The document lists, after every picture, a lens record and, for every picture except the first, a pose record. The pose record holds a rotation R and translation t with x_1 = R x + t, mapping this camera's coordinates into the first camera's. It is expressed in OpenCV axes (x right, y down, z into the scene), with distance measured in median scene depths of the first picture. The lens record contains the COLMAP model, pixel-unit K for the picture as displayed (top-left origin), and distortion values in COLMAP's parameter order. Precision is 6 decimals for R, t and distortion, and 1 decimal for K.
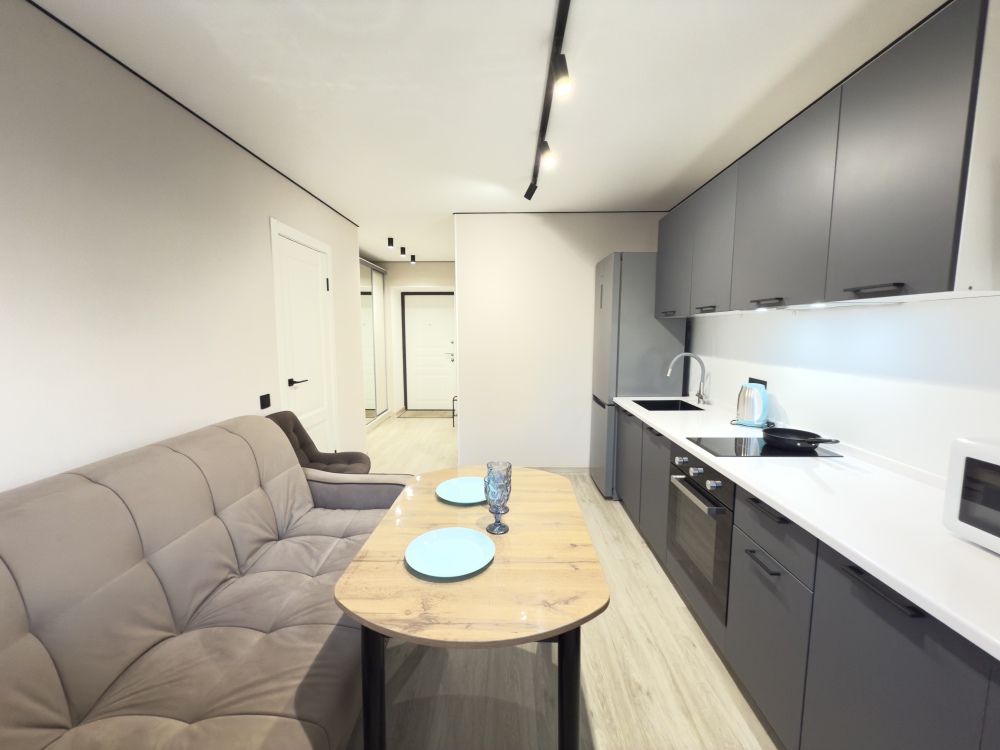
lens RADIAL K [[398.5, 0, 500.0], [0, 398.5, 375.0], [0, 0, 1]] dist [0.000488, -0.000174]
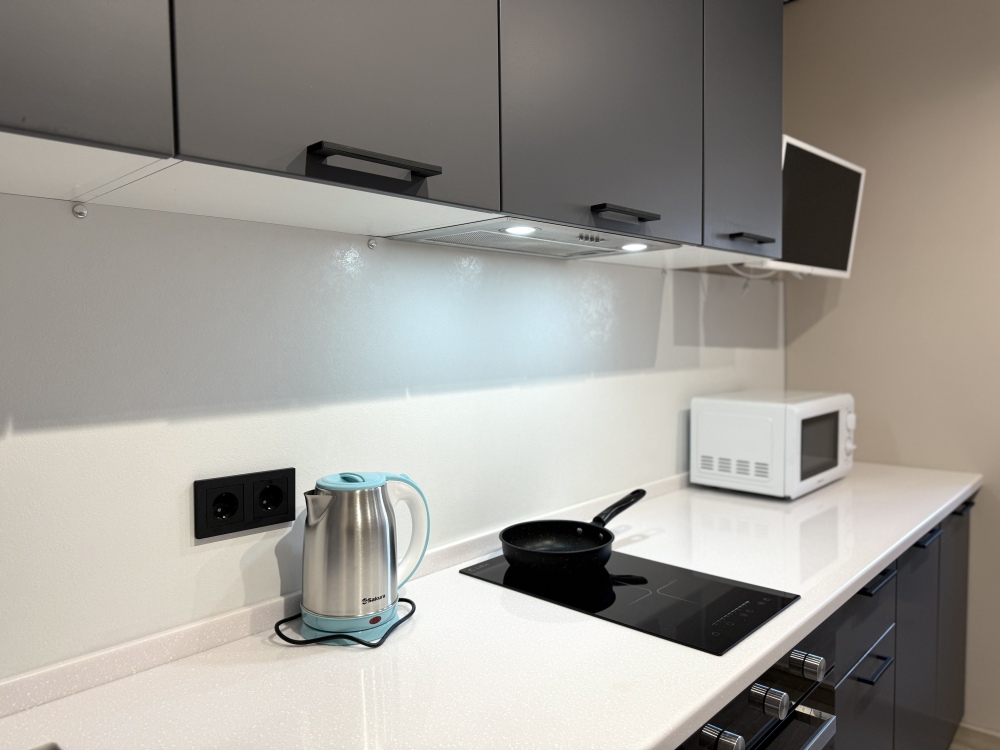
lens RADIAL K [[702.5, 0, 500.0], [0, 702.5, 375.0], [0, 0, 1]] dist [0.085742, -0.115870]
pose [[-0.745392, -0.017963, 0.666385, 0.281187], [0.092096, 0.987277, 0.129628, -0.127999], [-0.660234, 0.157995, -0.734254, 1.600420]]
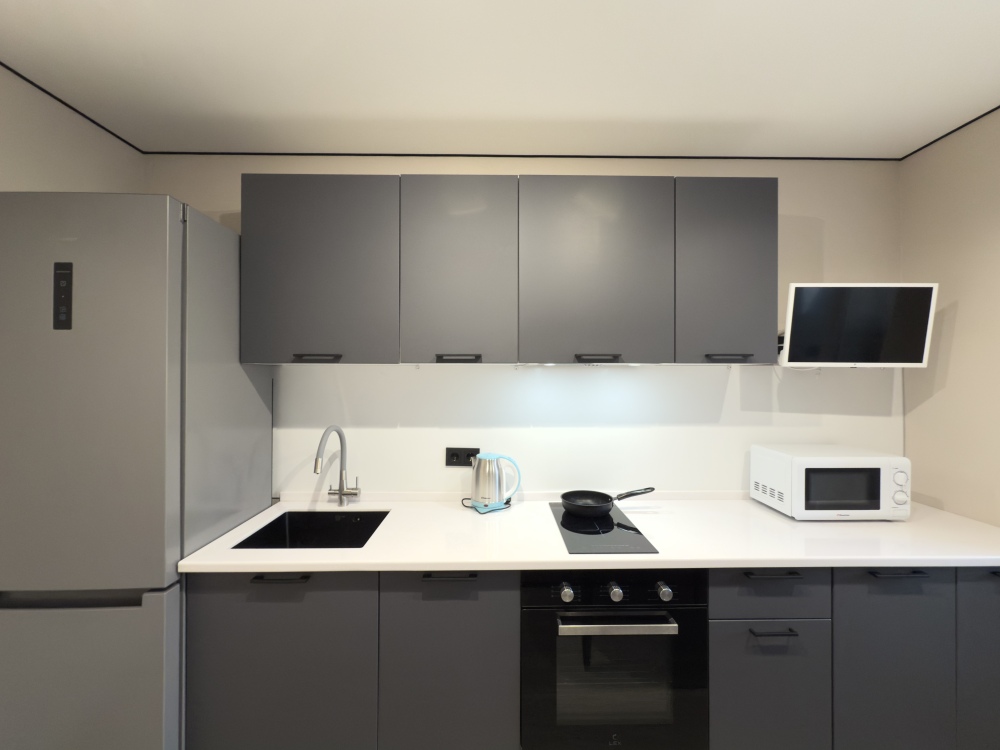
lens RADIAL K [[406.8, 0, 500.0], [0, 406.8, 375.0], [0, 0, 1]] dist [0.000709, 0.000215]
pose [[-0.040759, 0.007075, 0.999144, -0.225812], [0.107938, 0.994154, -0.002636, -0.161939], [-0.993322, 0.107738, -0.041284, 1.235988]]
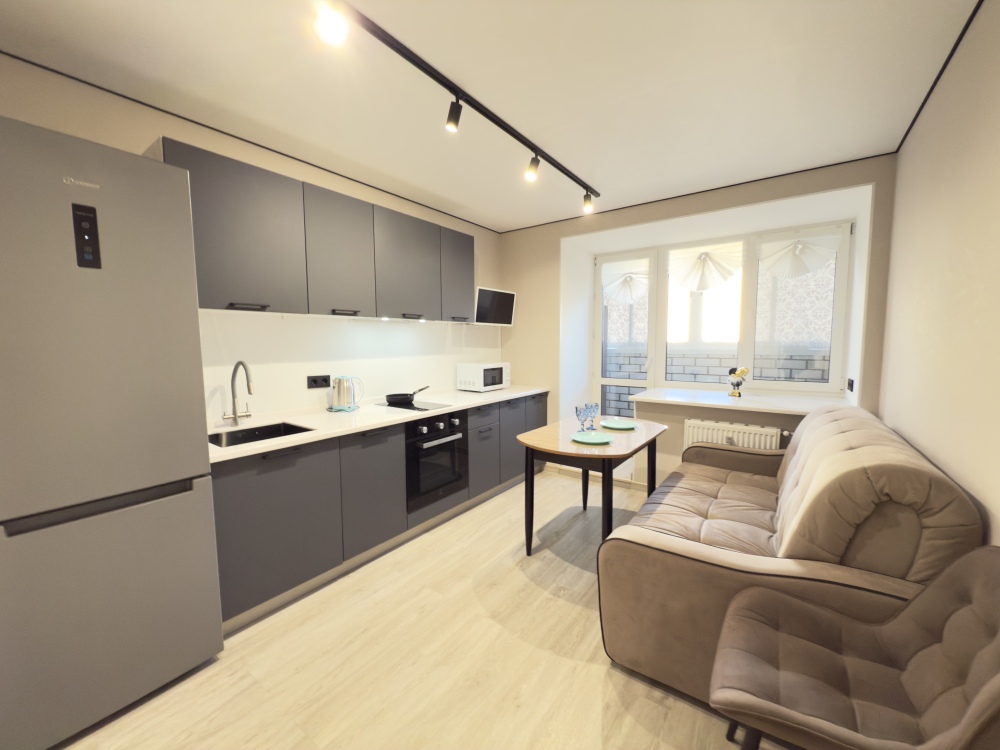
lens RADIAL K [[396.9, 0, 500.0], [0, 396.9, 375.0], [0, 0, 1]] dist [-0.001267, -0.000348]
pose [[-0.821913, -0.040148, 0.568197, -0.567905], [0.070617, 0.982636, 0.171581, -0.195858], [-0.565219, 0.181149, -0.804806, 2.130337]]
